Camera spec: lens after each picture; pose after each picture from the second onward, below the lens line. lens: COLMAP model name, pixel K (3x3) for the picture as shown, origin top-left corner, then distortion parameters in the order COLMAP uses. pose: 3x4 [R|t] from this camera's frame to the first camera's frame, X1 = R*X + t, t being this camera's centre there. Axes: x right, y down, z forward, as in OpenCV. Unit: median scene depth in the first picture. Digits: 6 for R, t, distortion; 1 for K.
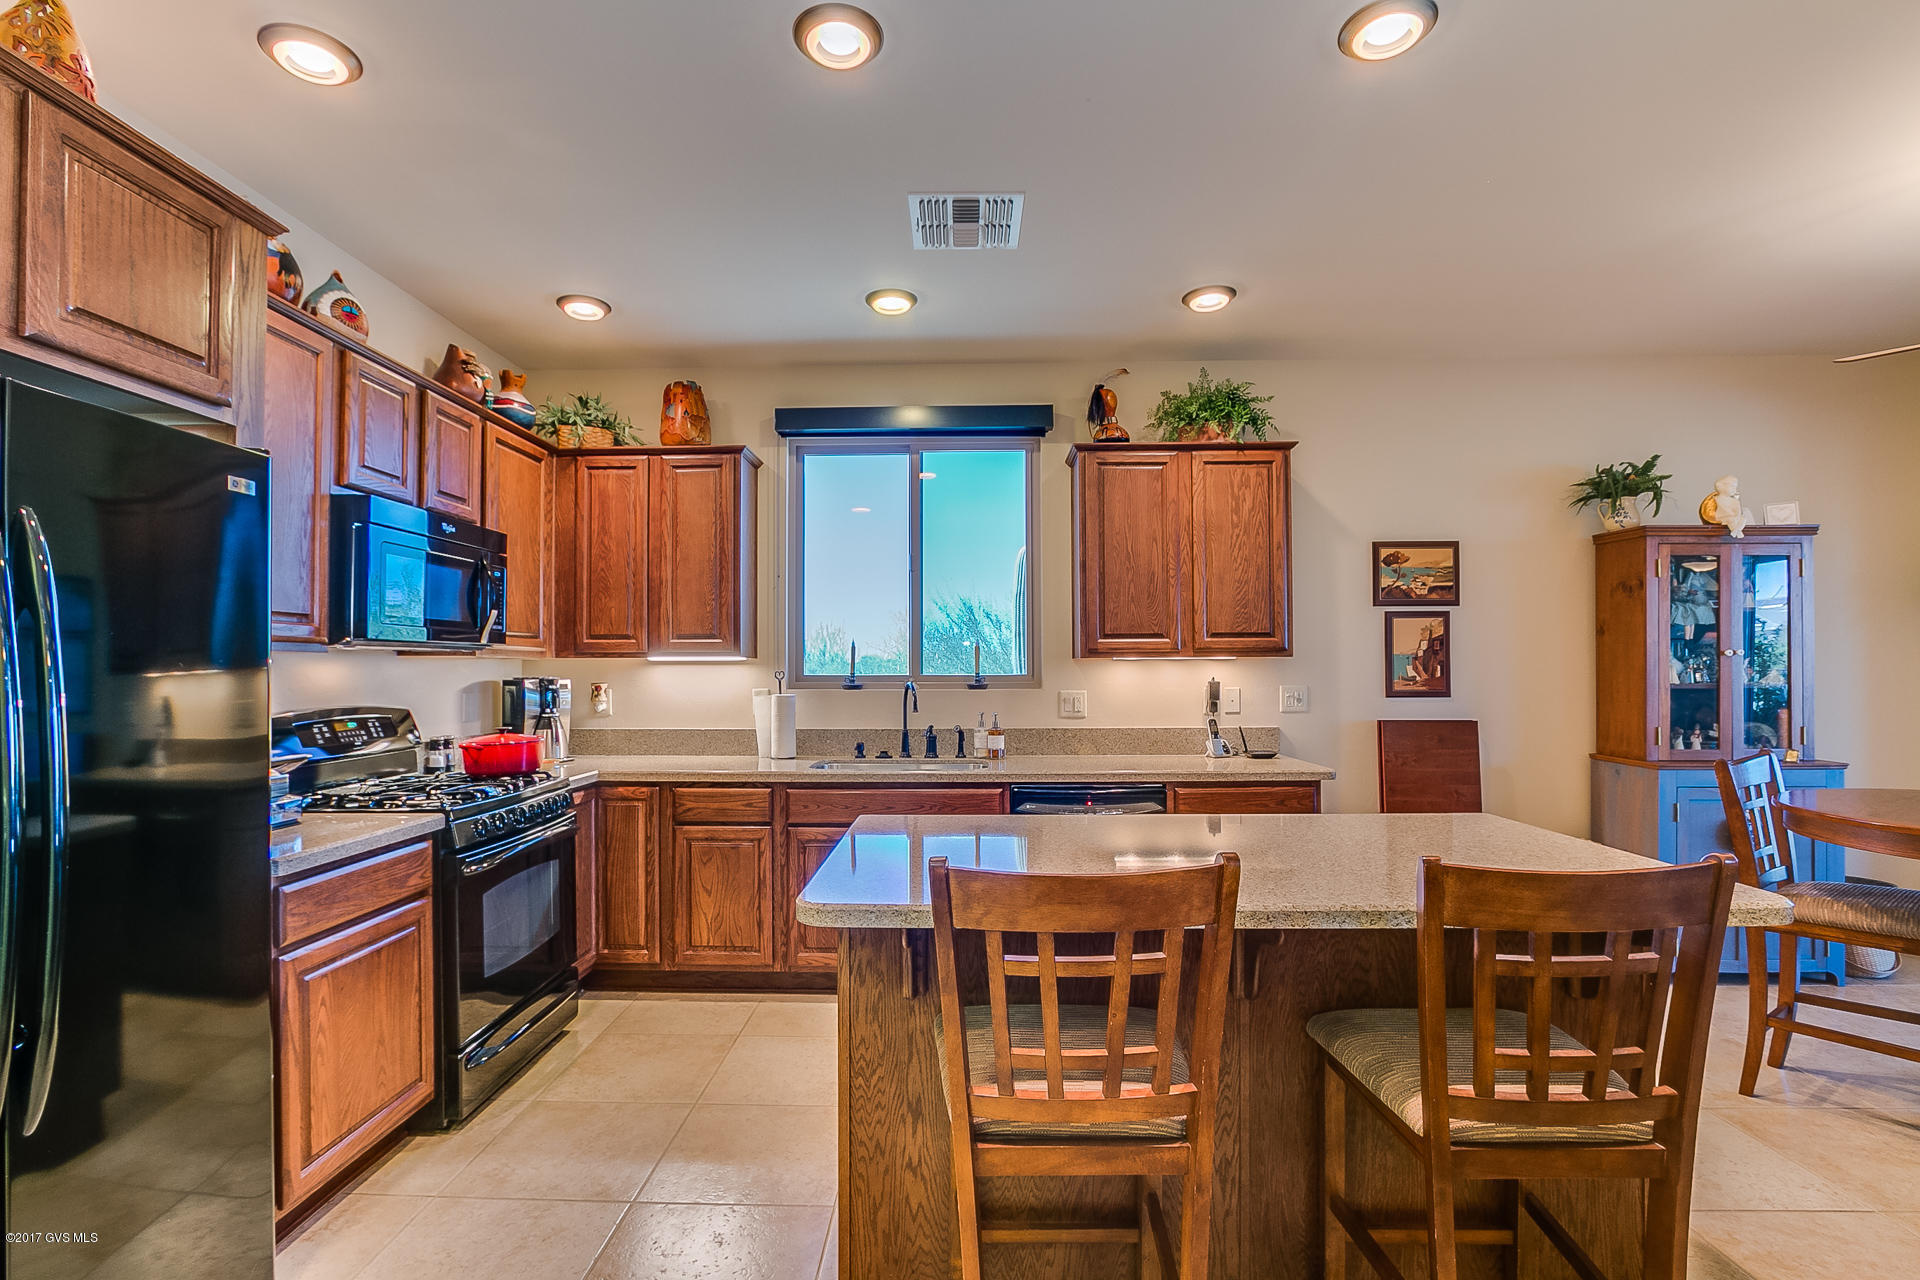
lens RADIAL K [[887.2, 0, 940.9], [0, 887.2, 651.0], [0, 0, 1]] dist [-0.020171, 0.000730]
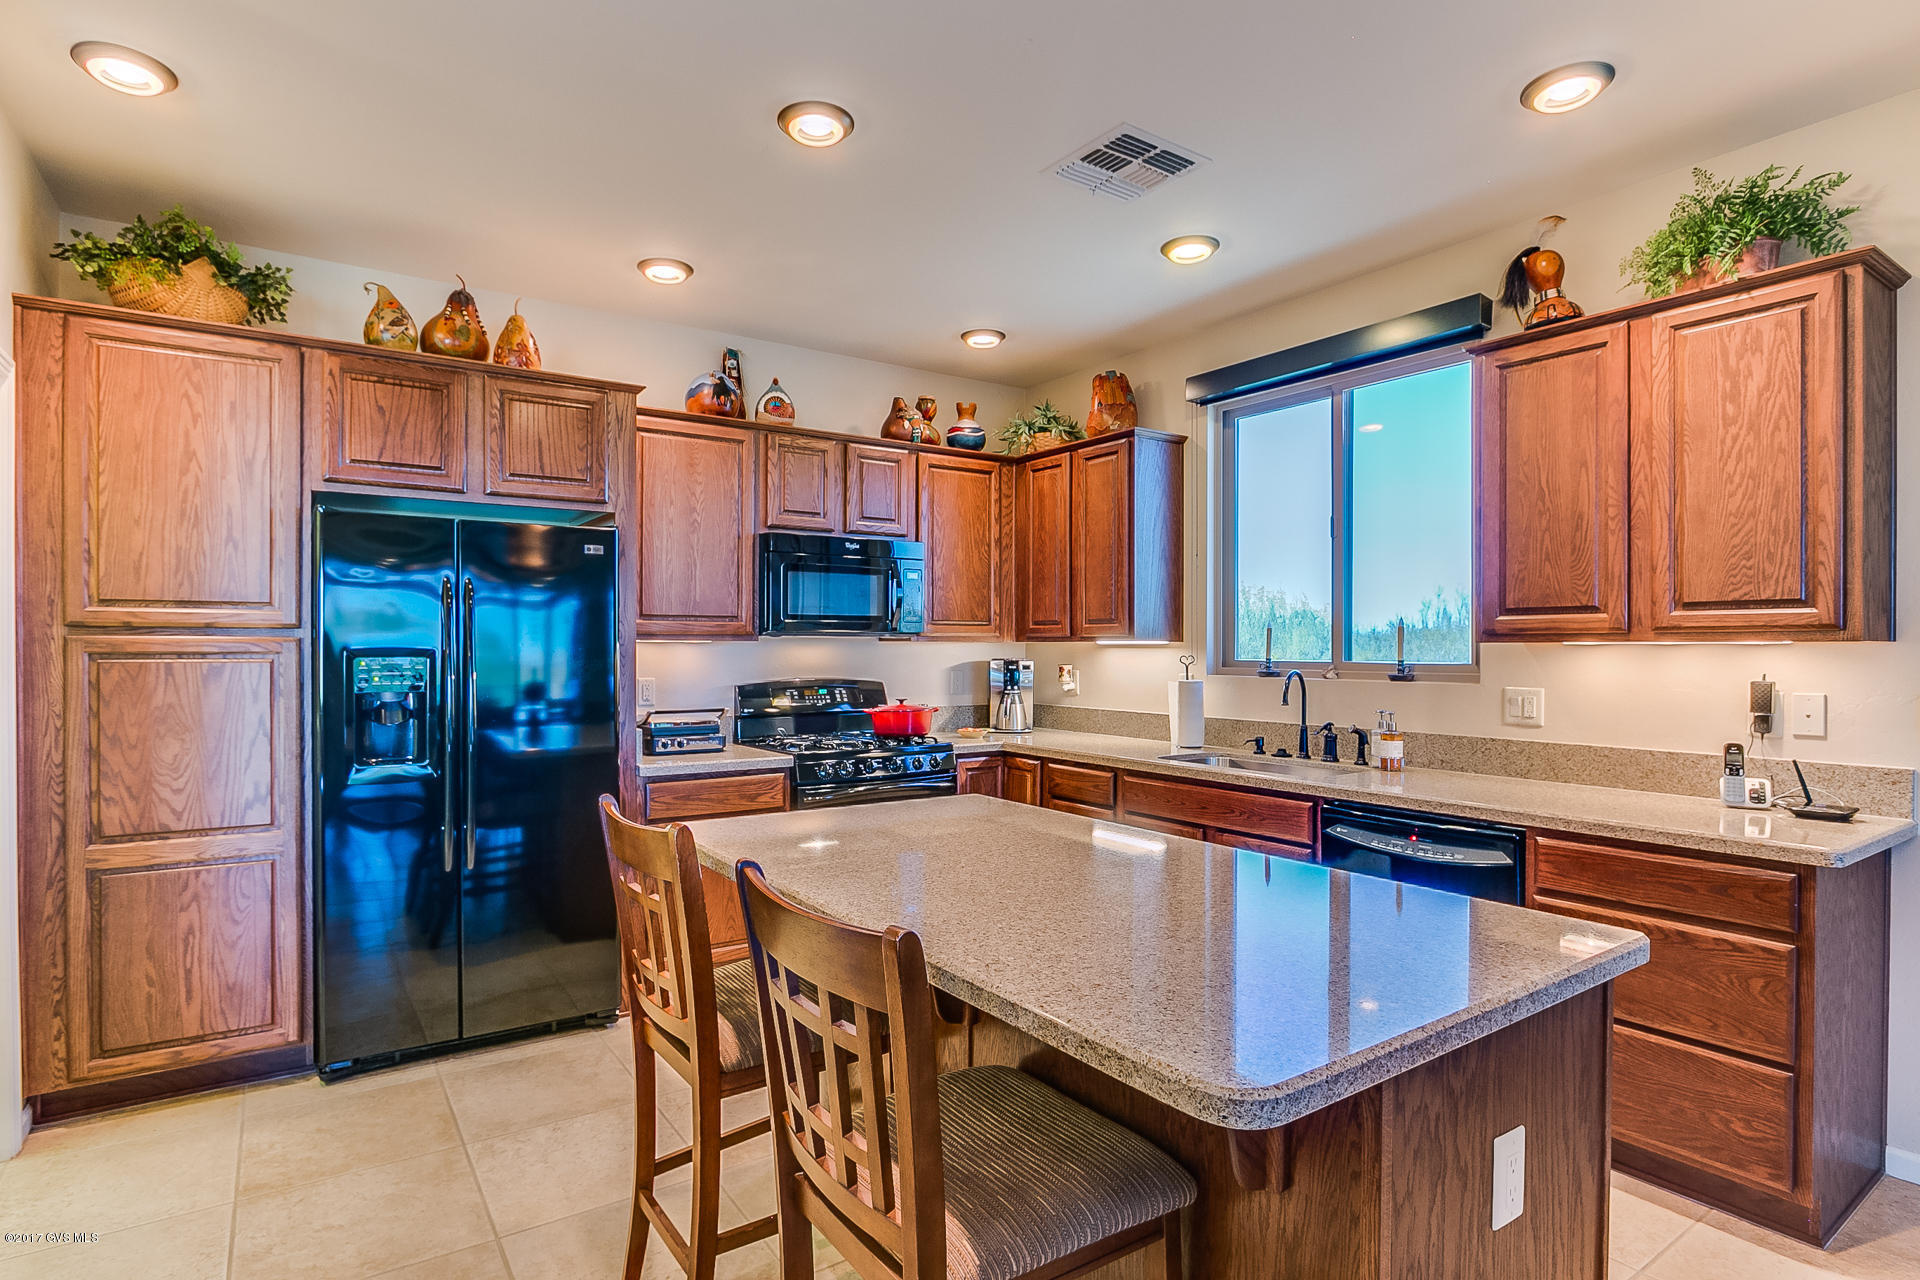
lens RADIAL K [[975.8, 0, 949.1], [0, 975.8, 651.1], [0, 0, 1]] dist [-0.016945, 0.000502]
pose [[0.589947, 0.007672, -0.807406, 0.538445], [0.012642, 0.999745, 0.018737, -0.005286], [0.807343, -0.021261, 0.589699, 0.184281]]
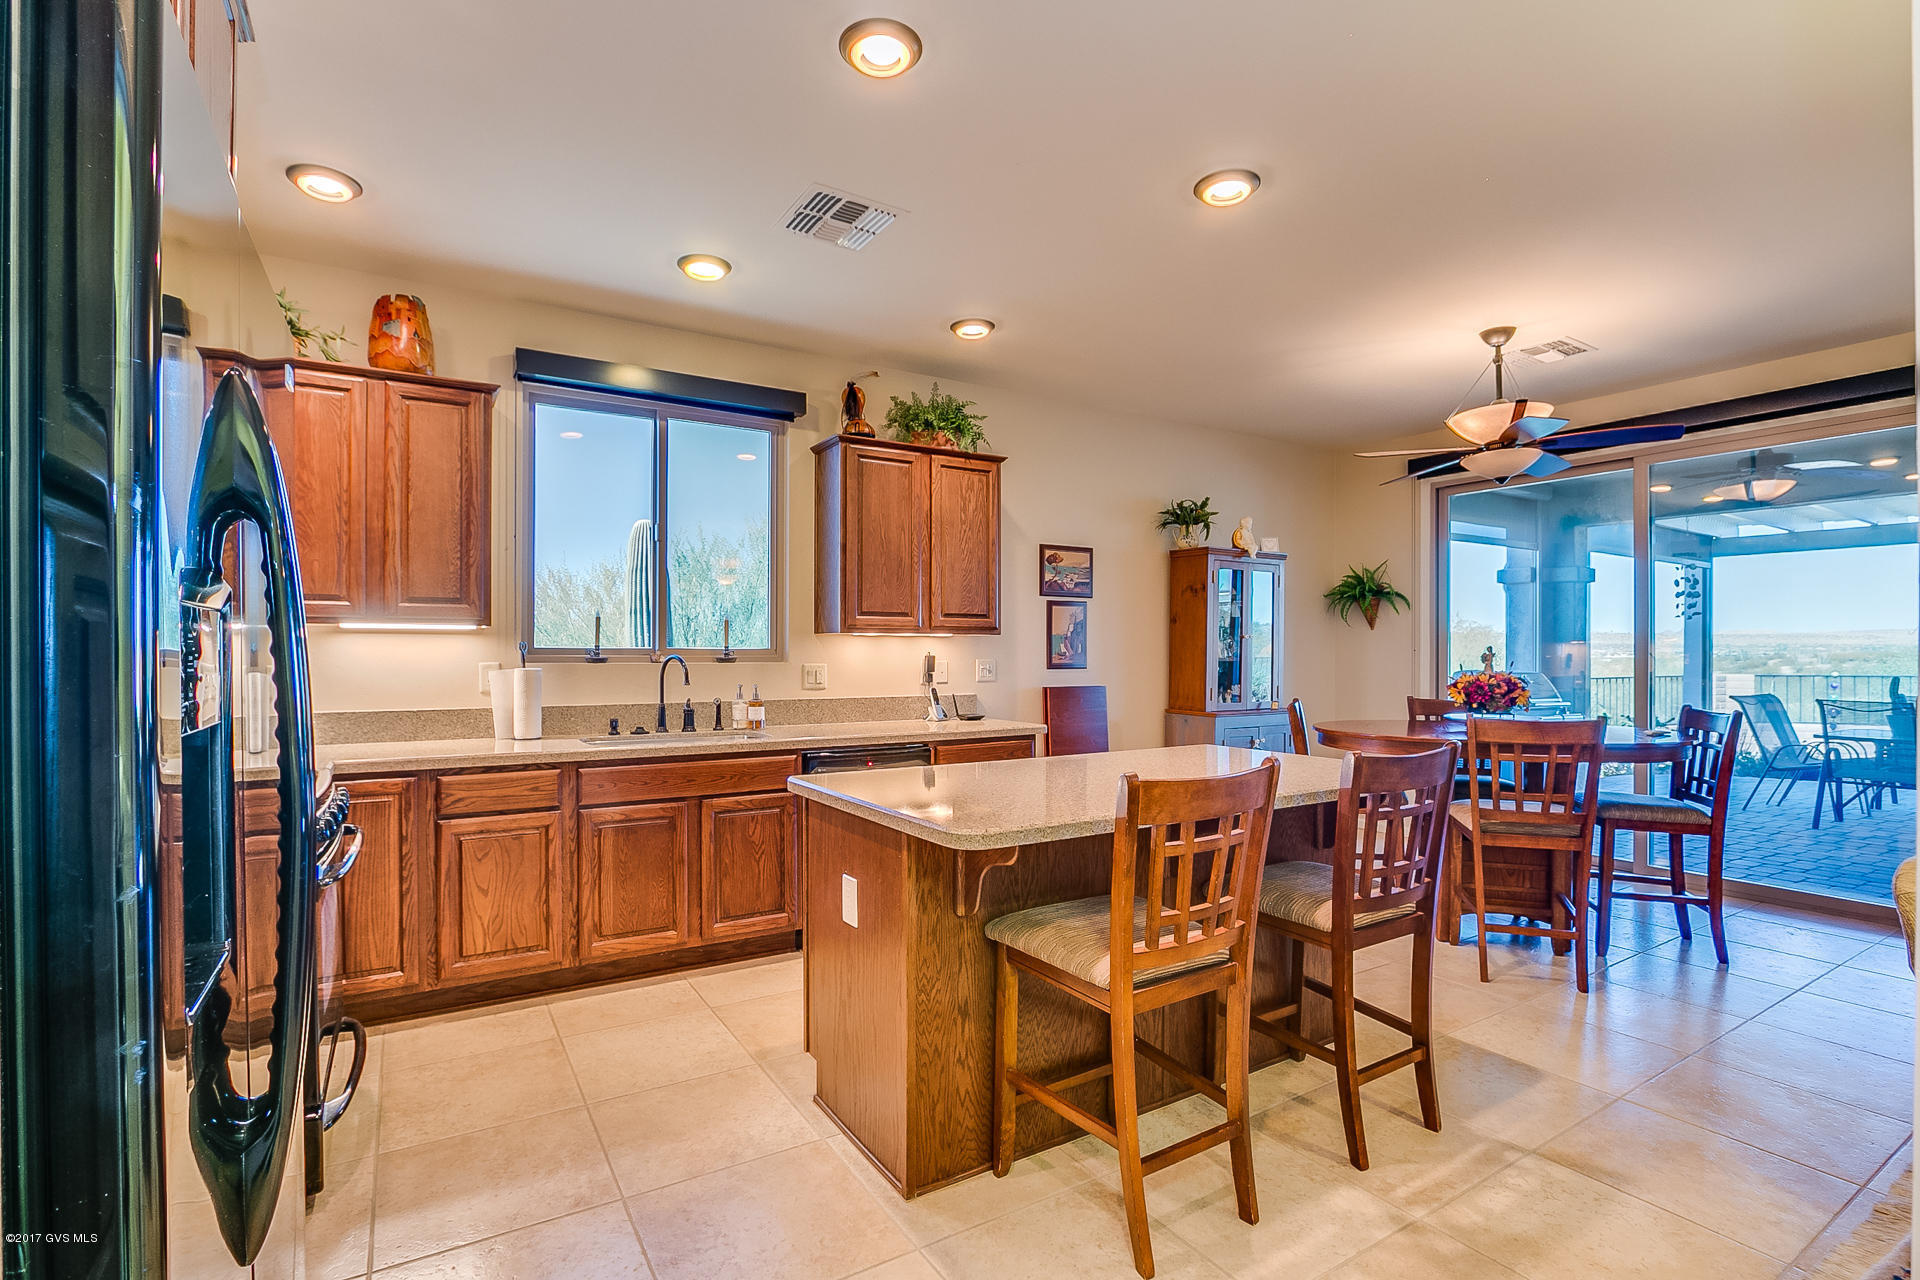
lens RADIAL K [[887.2, 0, 940.9], [0, 887.2, 651.0], [0, 0, 1]] dist [-0.020171, 0.000730]
pose [[0.840995, 0.005409, 0.541016, -0.323541], [-0.014605, 0.999813, 0.012708, 0.014251], [-0.540846, -0.018589, 0.840916, 0.020823]]
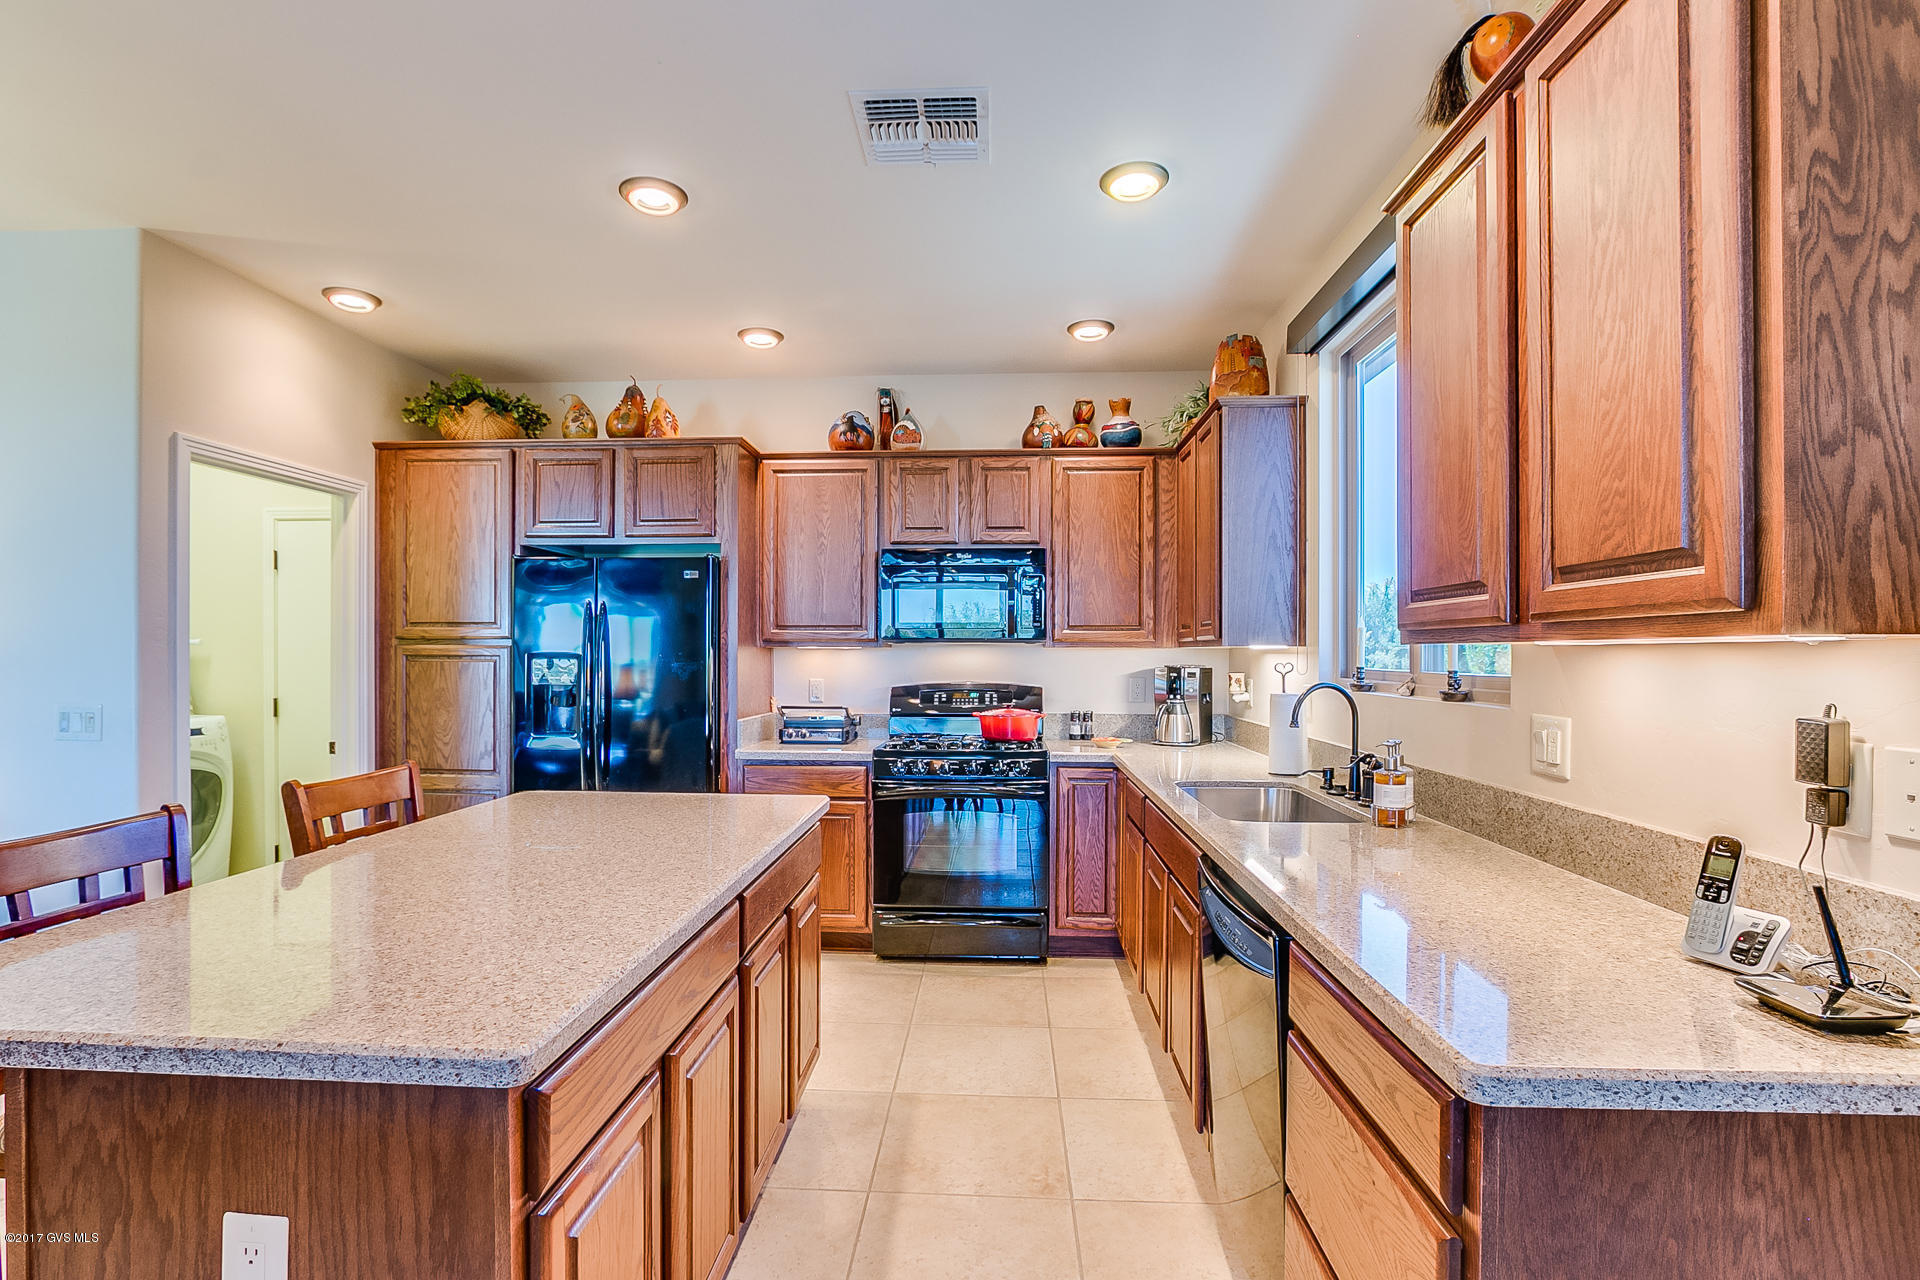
lens RADIAL K [[892.2, 0, 955.0], [0, 892.2, 652.6], [0, 0, 1]] dist [-0.016438, 0.000470]
pose [[-0.023903, 0.001370, -0.999713, 0.639073], [0.017056, 0.999854, 0.000962, 0.007985], [0.999569, -0.017028, -0.023923, 0.762689]]
